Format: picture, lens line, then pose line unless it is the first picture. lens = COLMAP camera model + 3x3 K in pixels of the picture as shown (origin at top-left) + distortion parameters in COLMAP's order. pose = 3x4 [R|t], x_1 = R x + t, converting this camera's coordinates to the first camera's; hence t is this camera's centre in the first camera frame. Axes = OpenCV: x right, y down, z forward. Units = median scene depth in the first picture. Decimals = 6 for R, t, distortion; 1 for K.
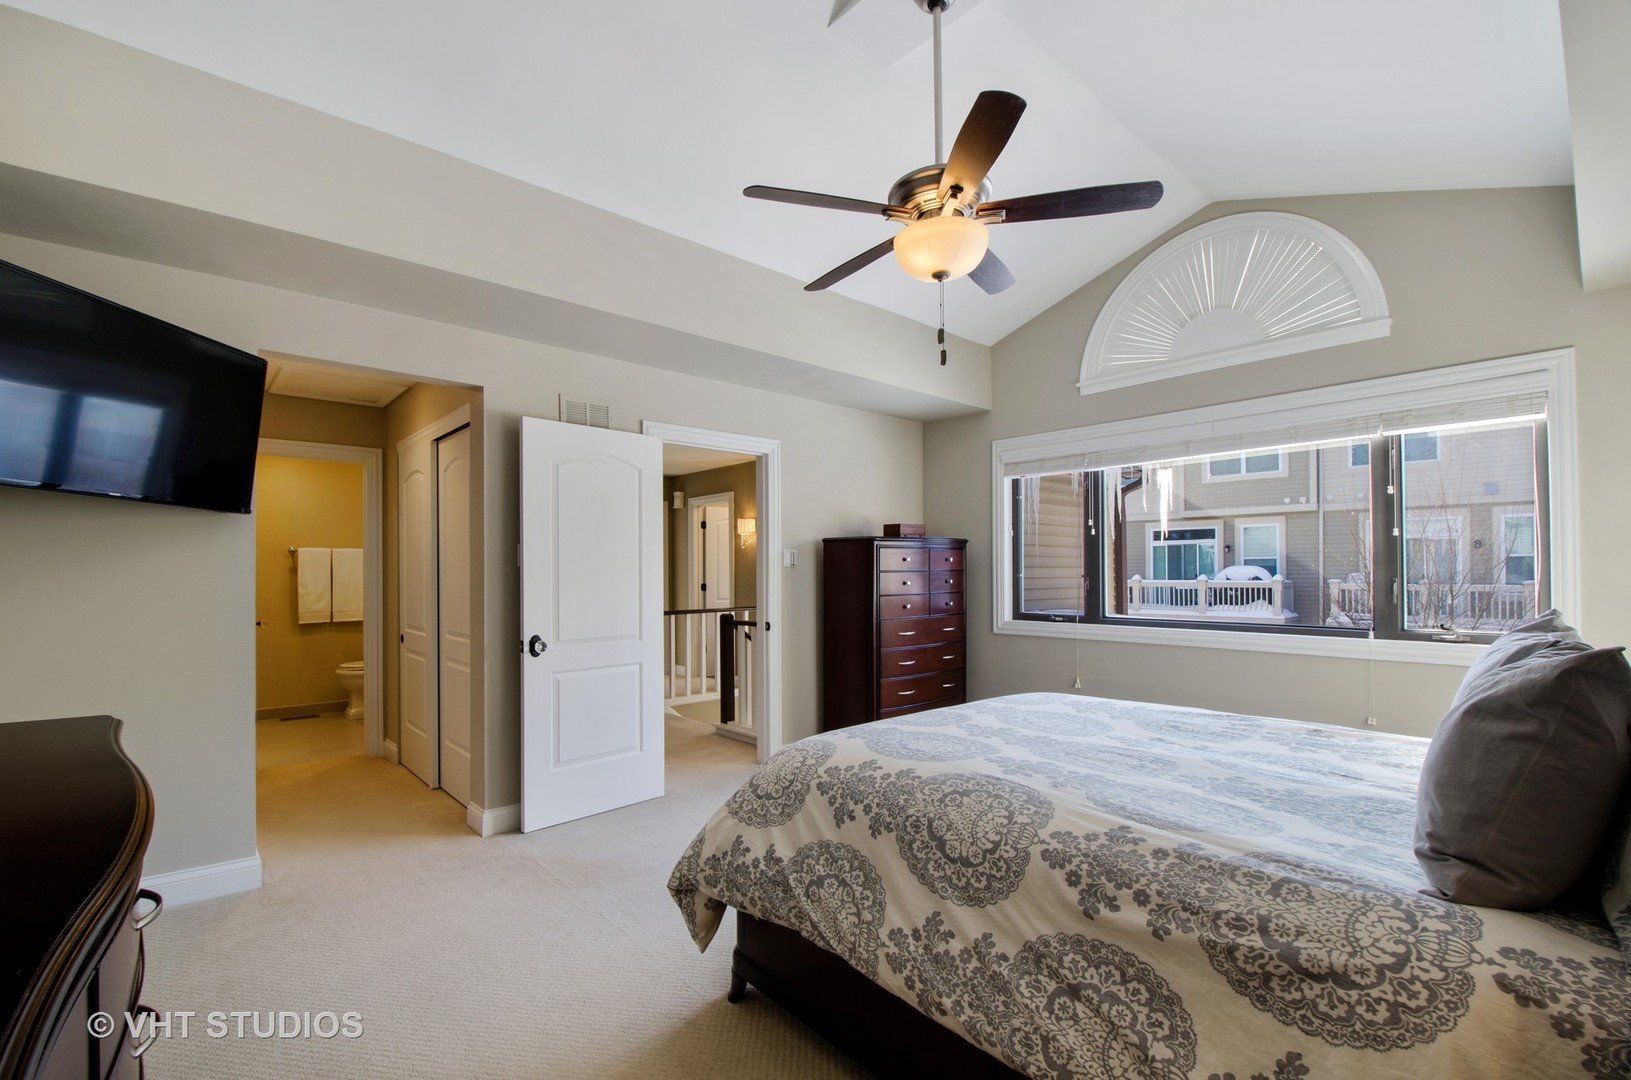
lens RADIAL K [[726.8, 0, 813.8], [0, 726.8, 550.3], [0, 0, 1]] dist [-0.015750, -0.000875]
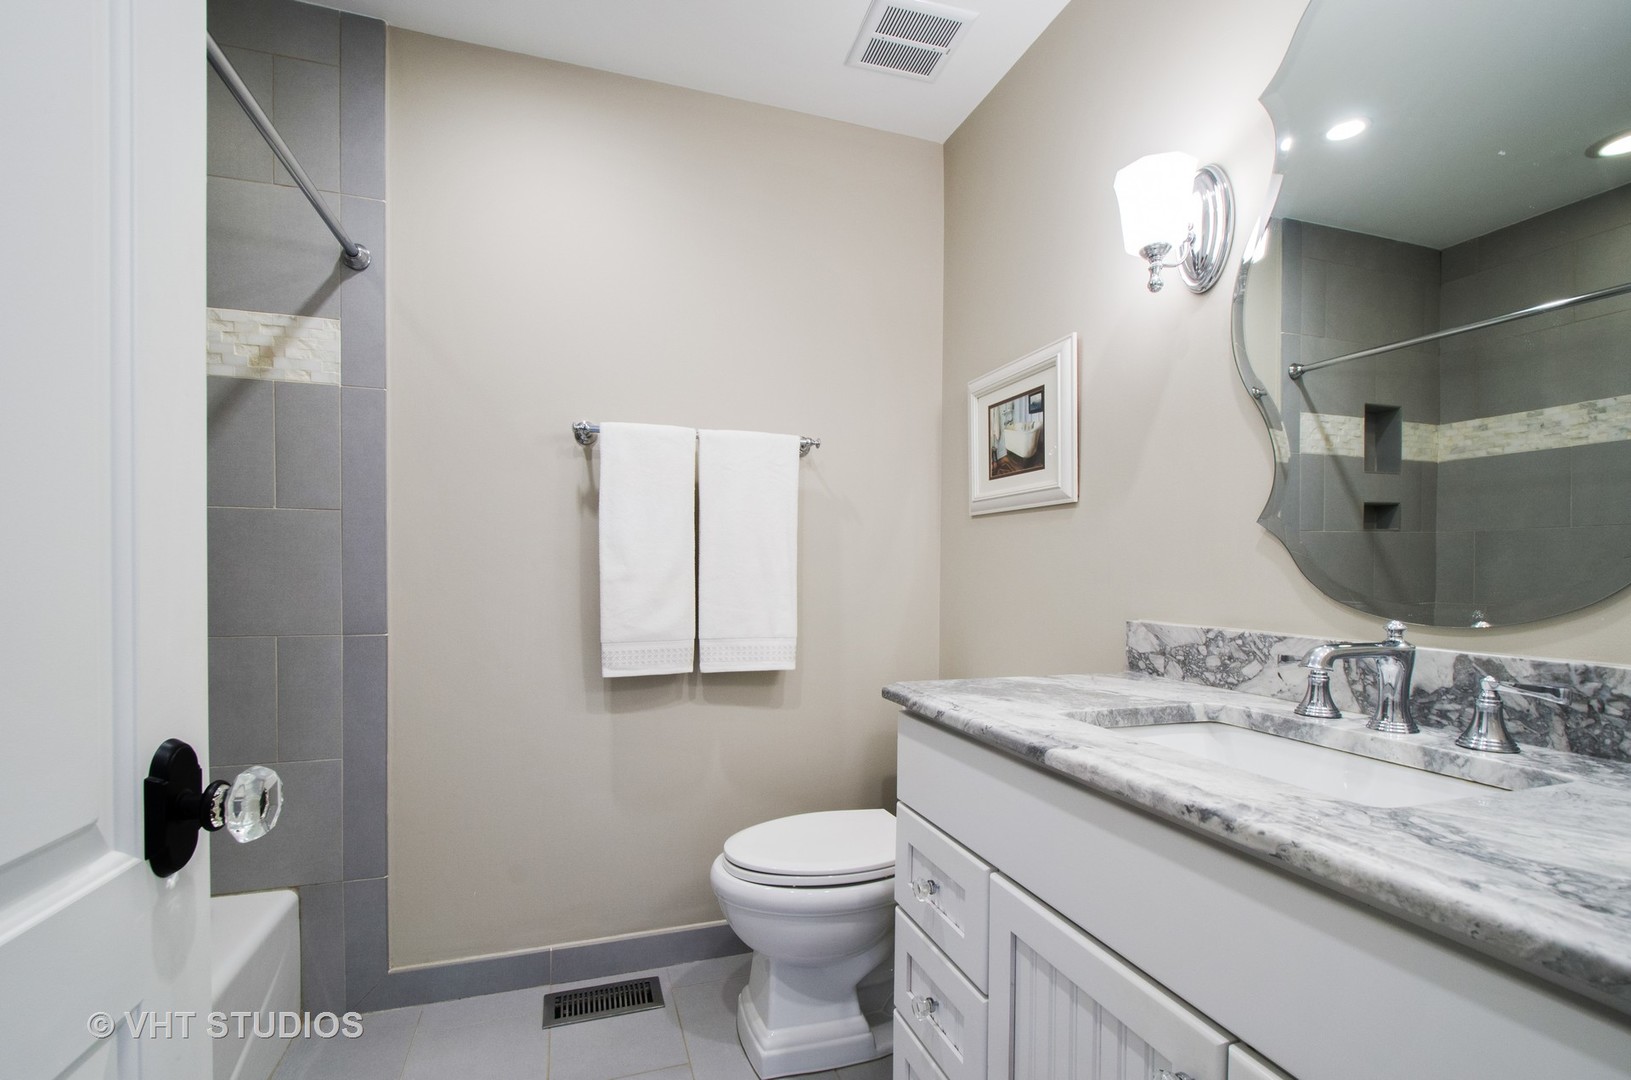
lens RADIAL K [[726.8, 0, 817.7], [0, 726.8, 541.1], [0, 0, 1]] dist [-0.015750, -0.000875]
pose [[0.925998, 0.013174, -0.377298, -0.517616], [-0.007904, 0.999848, 0.015515, 0.039901], [0.377445, -0.011384, 0.925962, 0.752947]]
